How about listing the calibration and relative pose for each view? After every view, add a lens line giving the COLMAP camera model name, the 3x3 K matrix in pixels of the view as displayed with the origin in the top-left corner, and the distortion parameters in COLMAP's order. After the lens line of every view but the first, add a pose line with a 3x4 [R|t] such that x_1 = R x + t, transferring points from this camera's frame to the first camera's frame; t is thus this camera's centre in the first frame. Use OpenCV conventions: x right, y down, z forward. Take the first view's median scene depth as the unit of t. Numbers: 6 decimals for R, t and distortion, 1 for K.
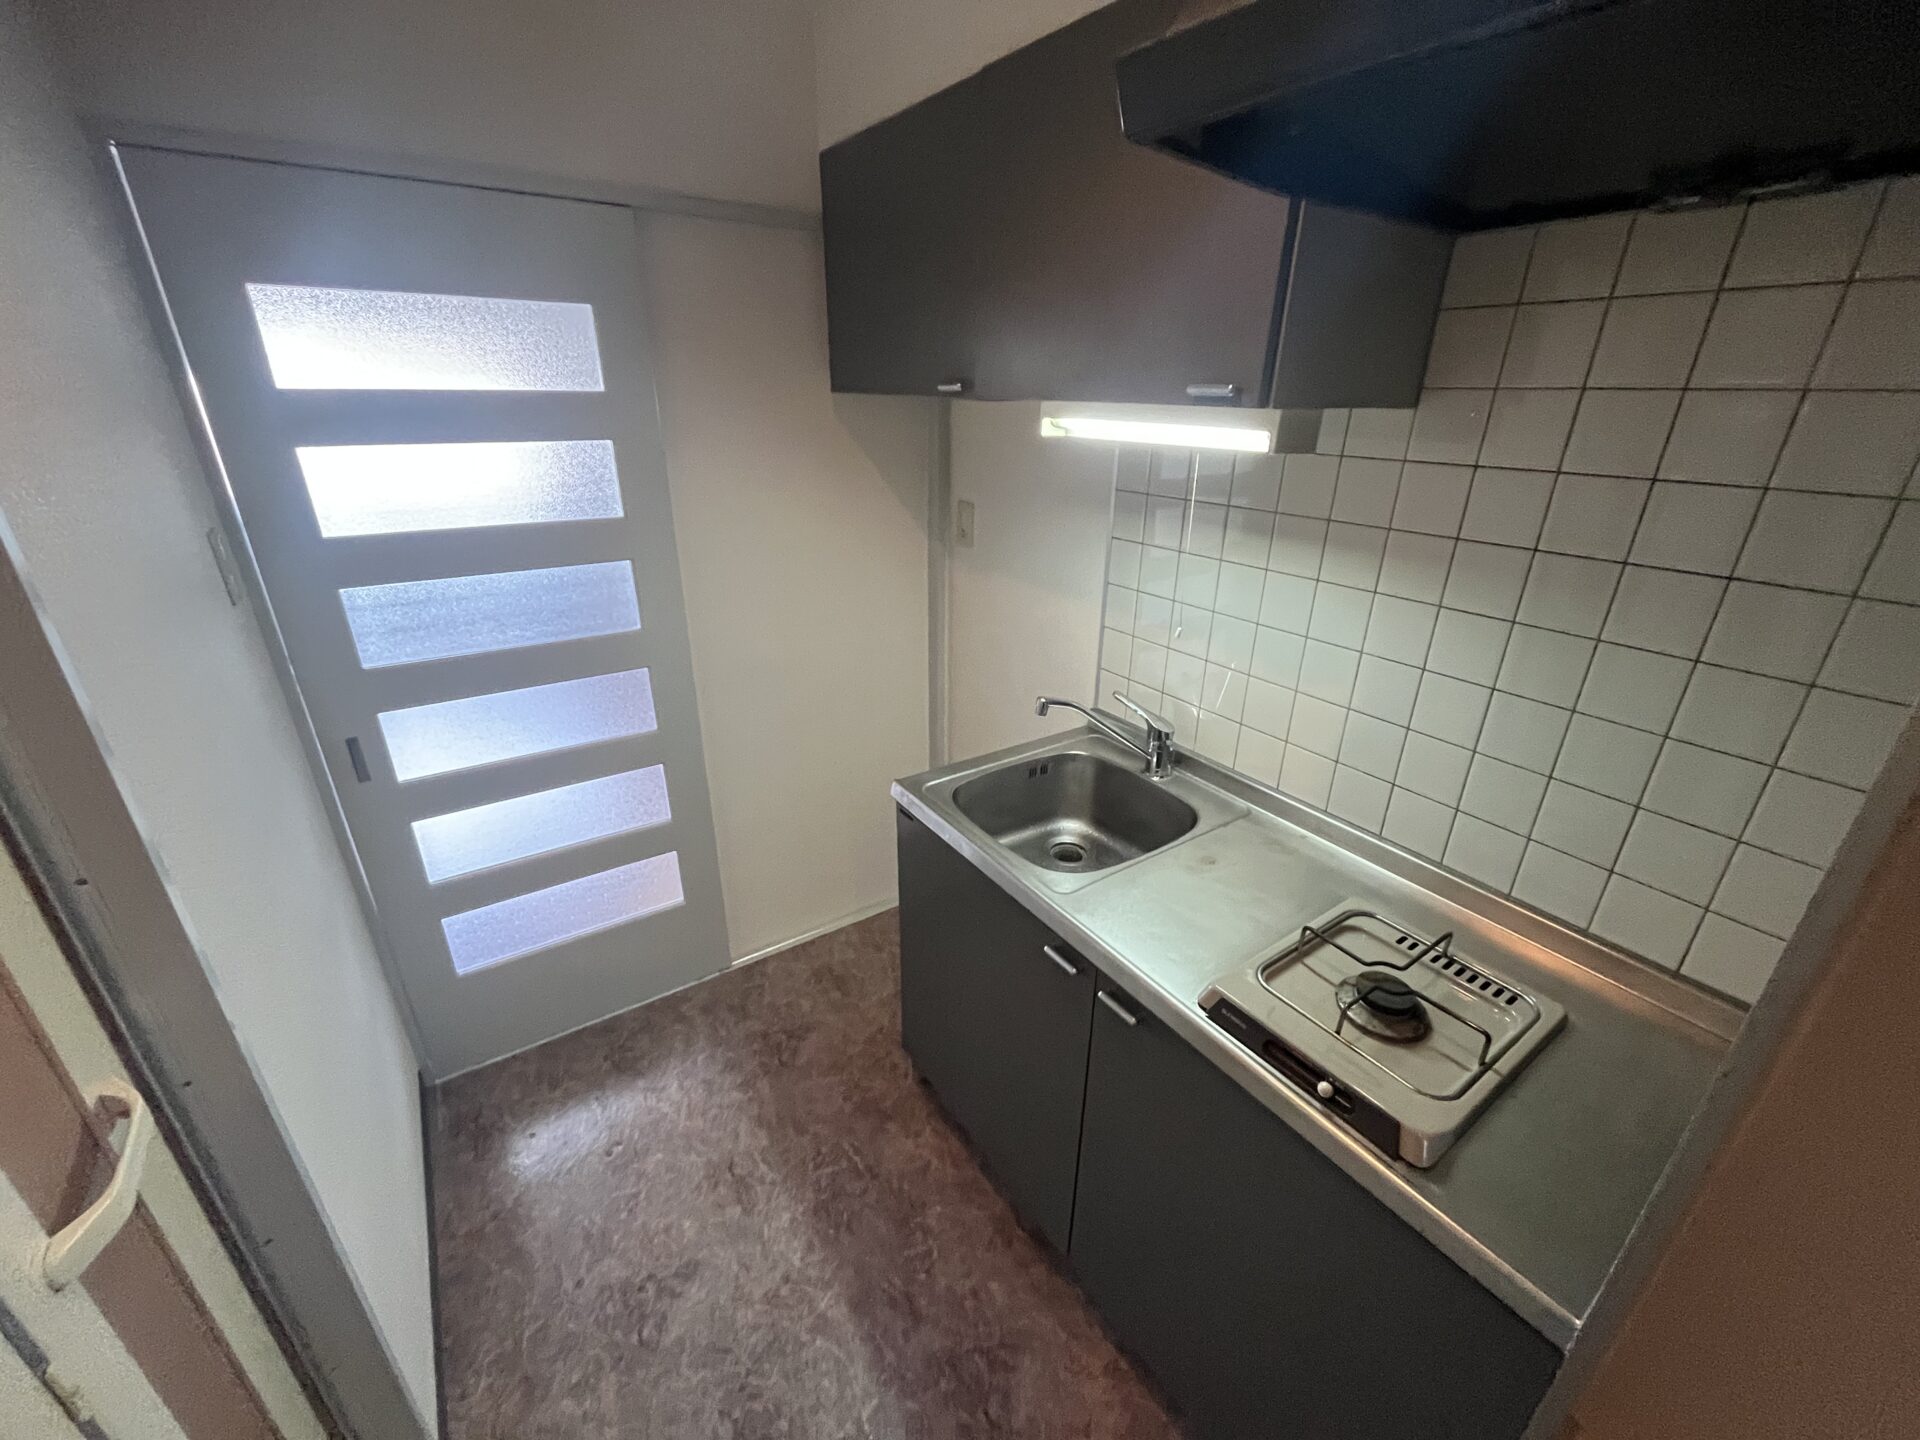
lens RADIAL K [[773.1, 0, 960.0], [0, 773.1, 720.0], [0, 0, 1]] dist [0.001933, 0.000164]
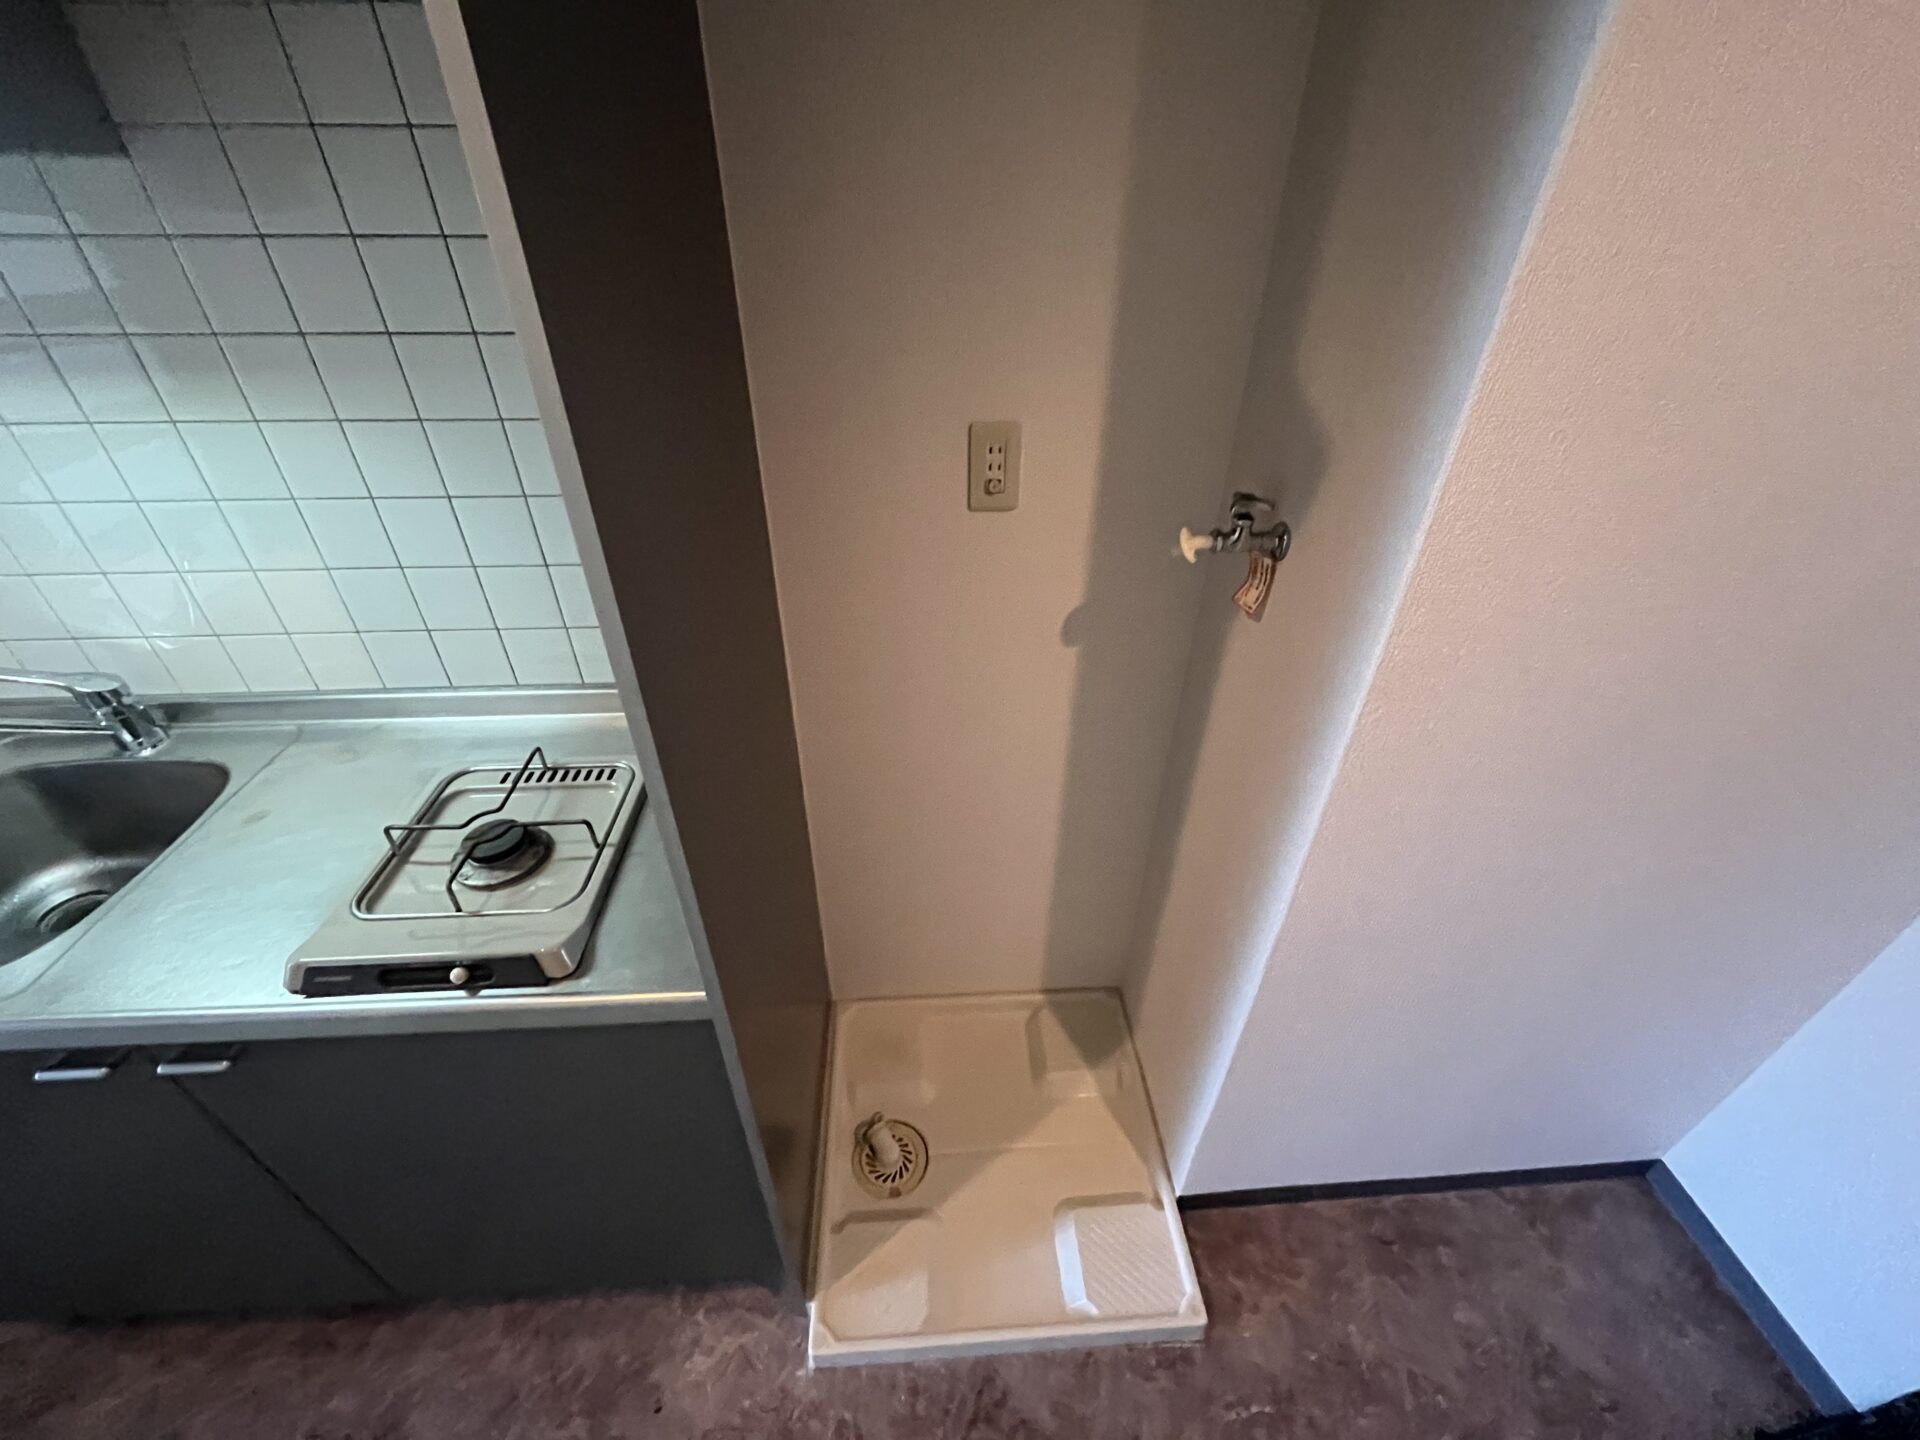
lens RADIAL K [[793.5, 0, 960.0], [0, 793.5, 720.0], [0, 0, 1]] dist [0.001080, 0.000008]
pose [[0.513873, -0.495846, 0.700051, 0.211032], [0.336827, 0.867125, 0.366937, 0.050602], [-0.788976, 0.047237, 0.612606, -0.061421]]
